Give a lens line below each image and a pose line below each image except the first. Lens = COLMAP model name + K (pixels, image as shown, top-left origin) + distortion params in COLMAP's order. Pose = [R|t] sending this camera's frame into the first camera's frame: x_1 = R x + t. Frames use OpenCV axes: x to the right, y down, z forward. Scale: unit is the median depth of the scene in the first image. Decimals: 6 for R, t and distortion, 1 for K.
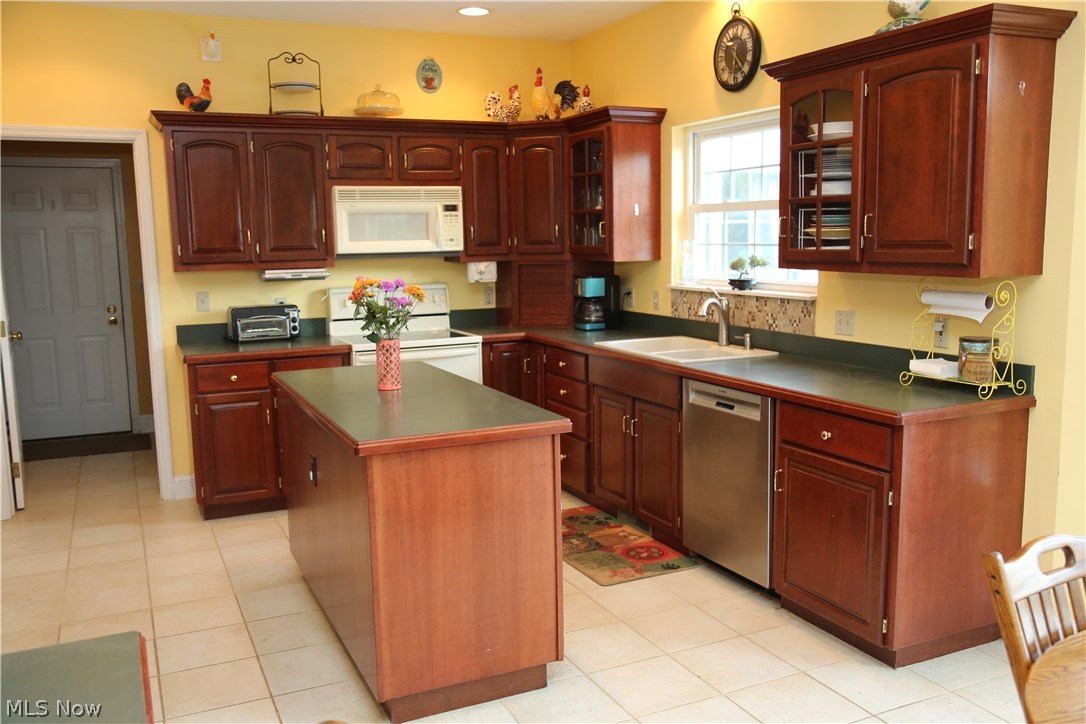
lens RADIAL K [[926.1, 0, 543.0], [0, 926.1, 362.0], [0, 0, 1]] dist [0.010217, 0.010734]
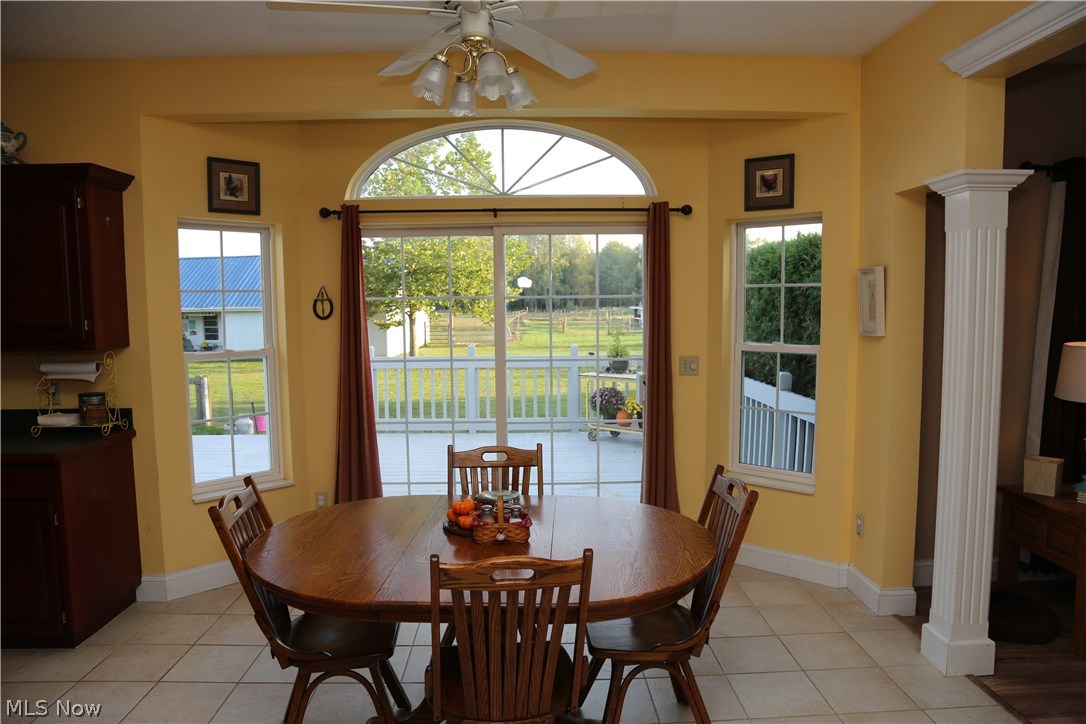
lens RADIAL K [[733.5, 0, 543.0], [0, 733.5, 362.0], [0, 0, 1]] dist [-0.134737, 0.074581]
pose [[0.399431, -0.058173, 0.914916, -0.224644], [0.129152, 0.991602, 0.006664, 0.008009], [-0.907620, 0.115501, 0.403590, -0.042589]]
